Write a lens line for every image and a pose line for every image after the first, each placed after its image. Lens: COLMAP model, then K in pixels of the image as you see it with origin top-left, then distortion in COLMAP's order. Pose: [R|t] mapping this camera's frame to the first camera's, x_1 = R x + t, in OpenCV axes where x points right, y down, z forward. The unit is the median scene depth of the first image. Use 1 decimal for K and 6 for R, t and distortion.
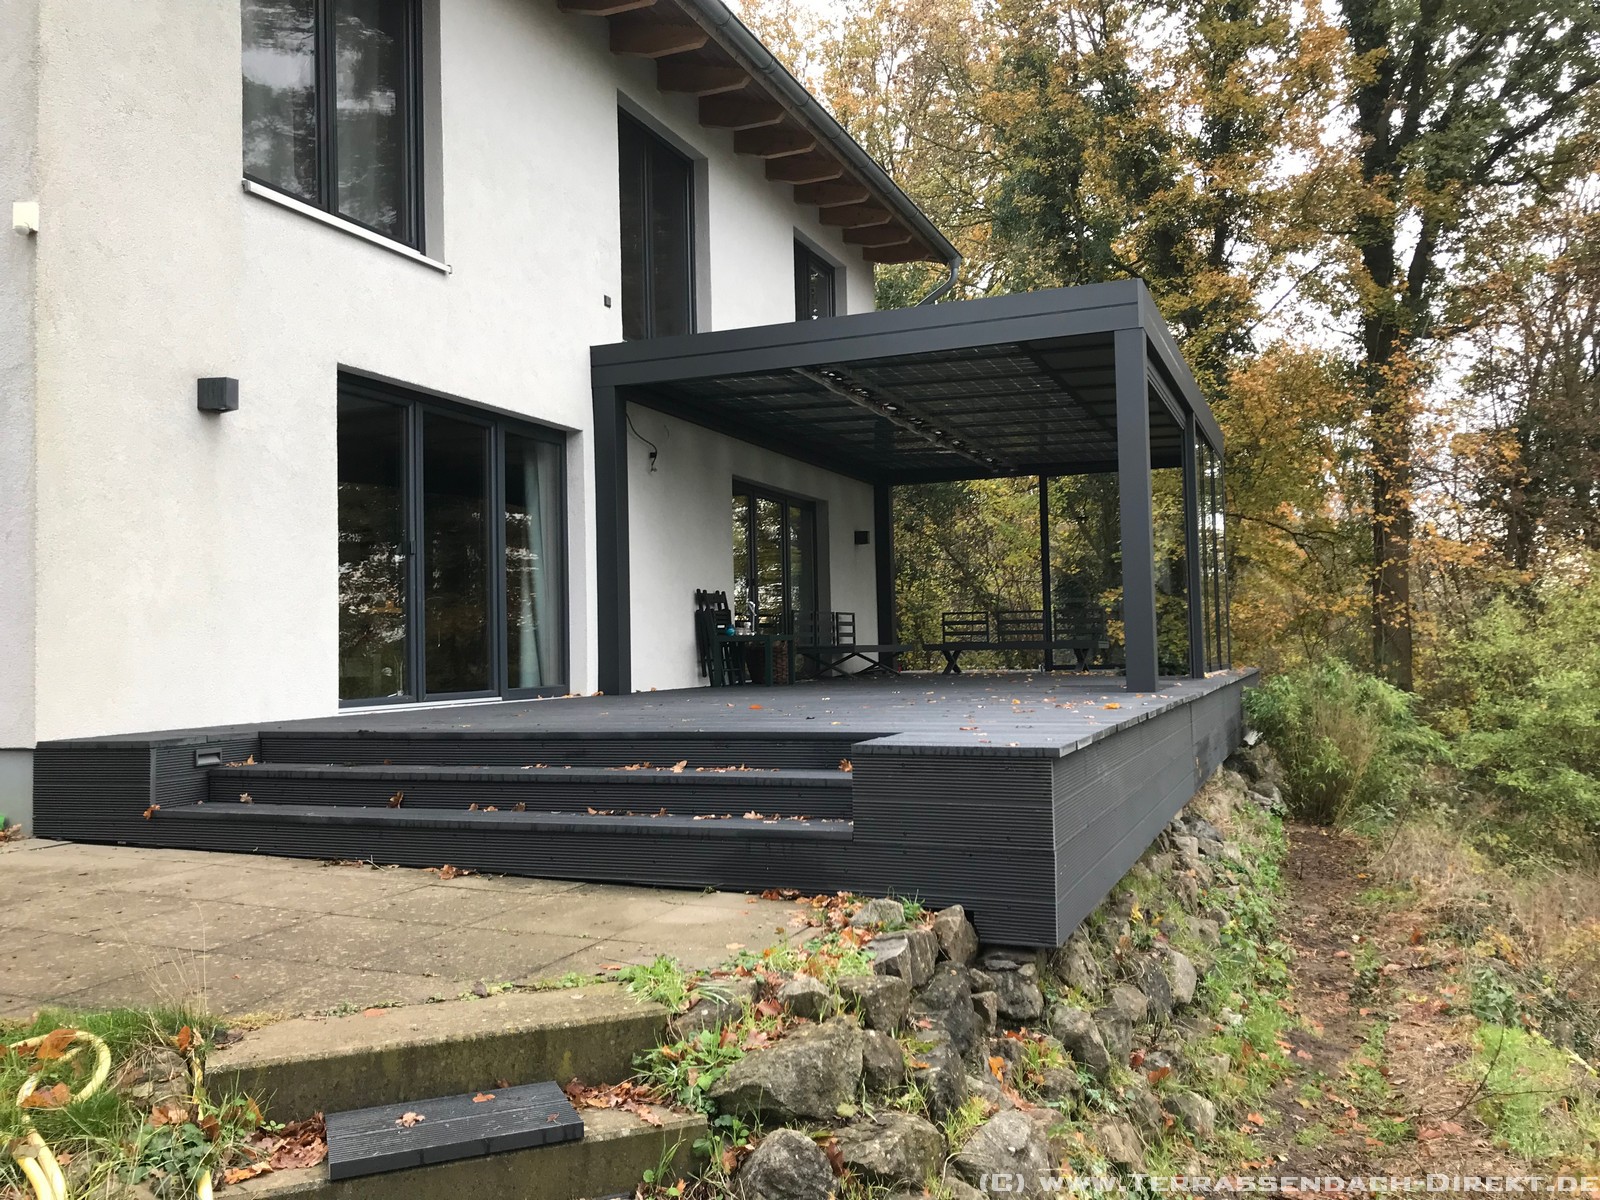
lens RADIAL K [[1338.2, 0, 799.3], [0, 1338.2, 594.1], [0, 0, 1]] dist [0.018454, -0.028612]
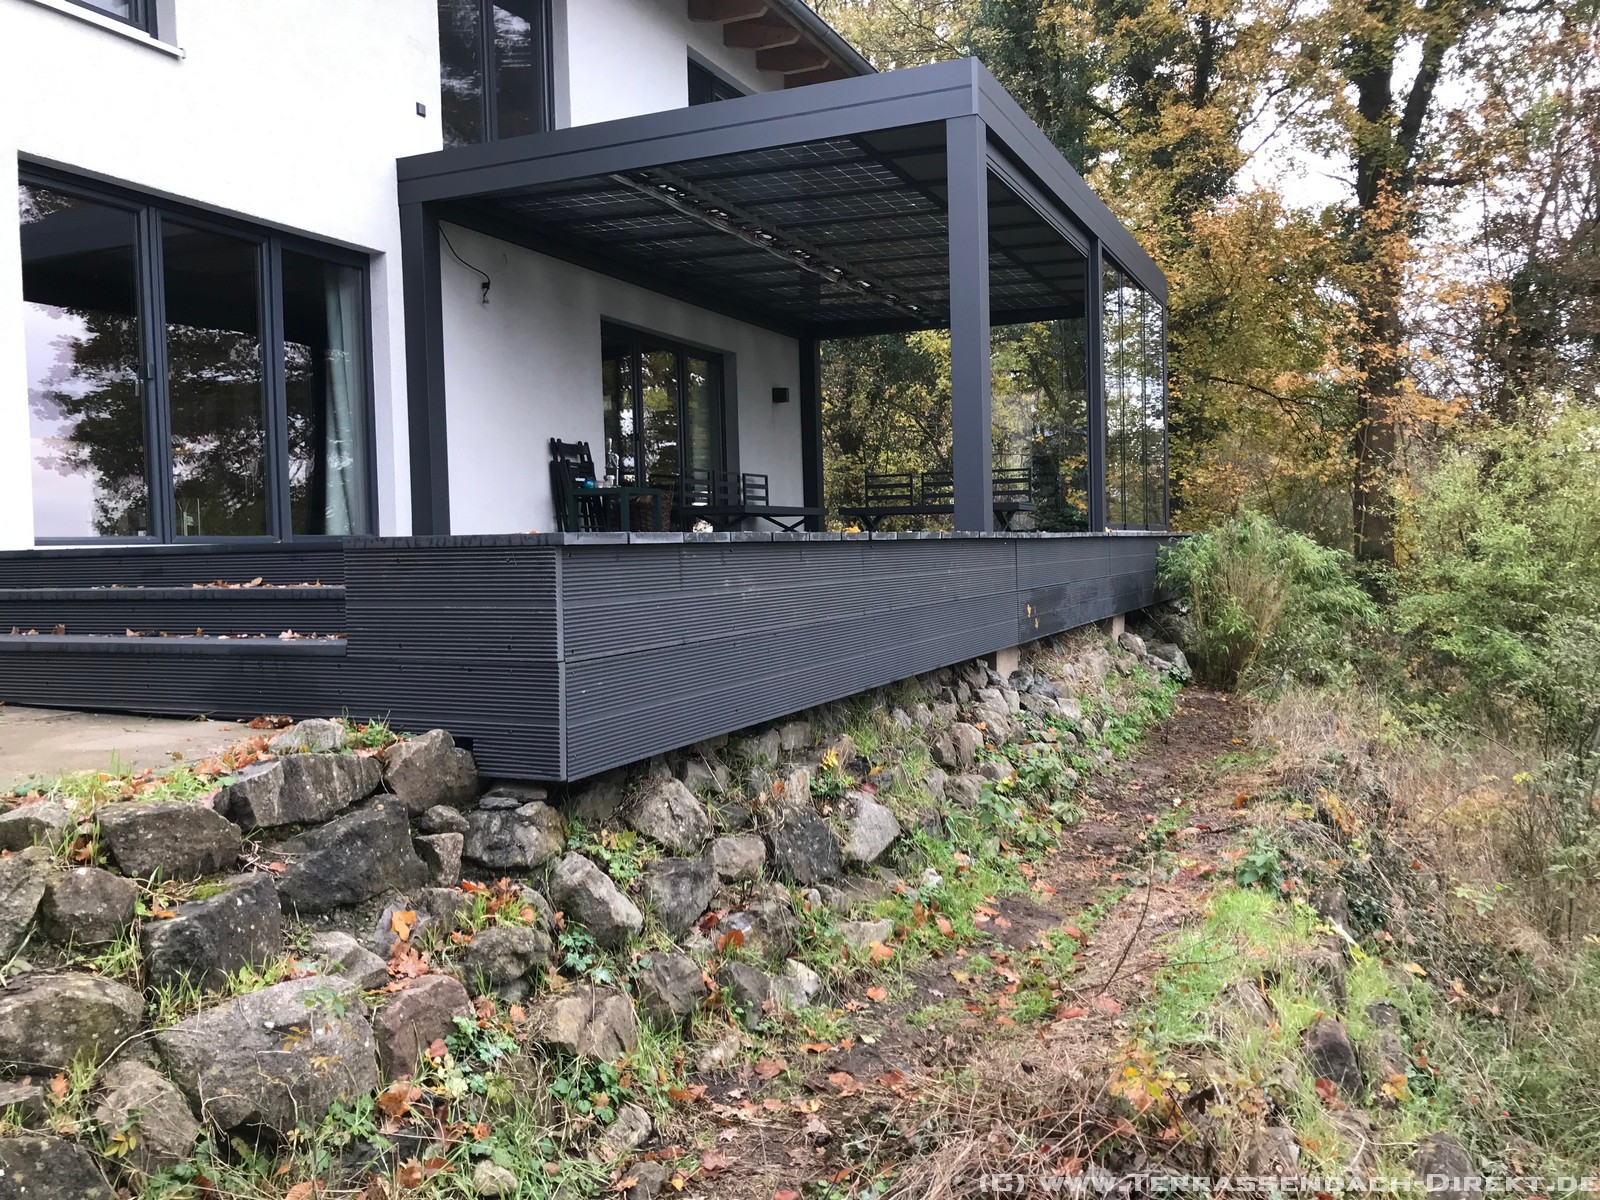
lens RADIAL K [[1338.2, 0, 799.1], [0, 1338.2, 606.1], [0, 0, 1]] dist [0.018454, -0.028612]
pose [[0.999445, -0.001177, -0.033294, 0.138835], [0.004083, 0.996169, 0.087353, 0.035253], [0.033063, -0.087440, 0.995621, 0.085932]]
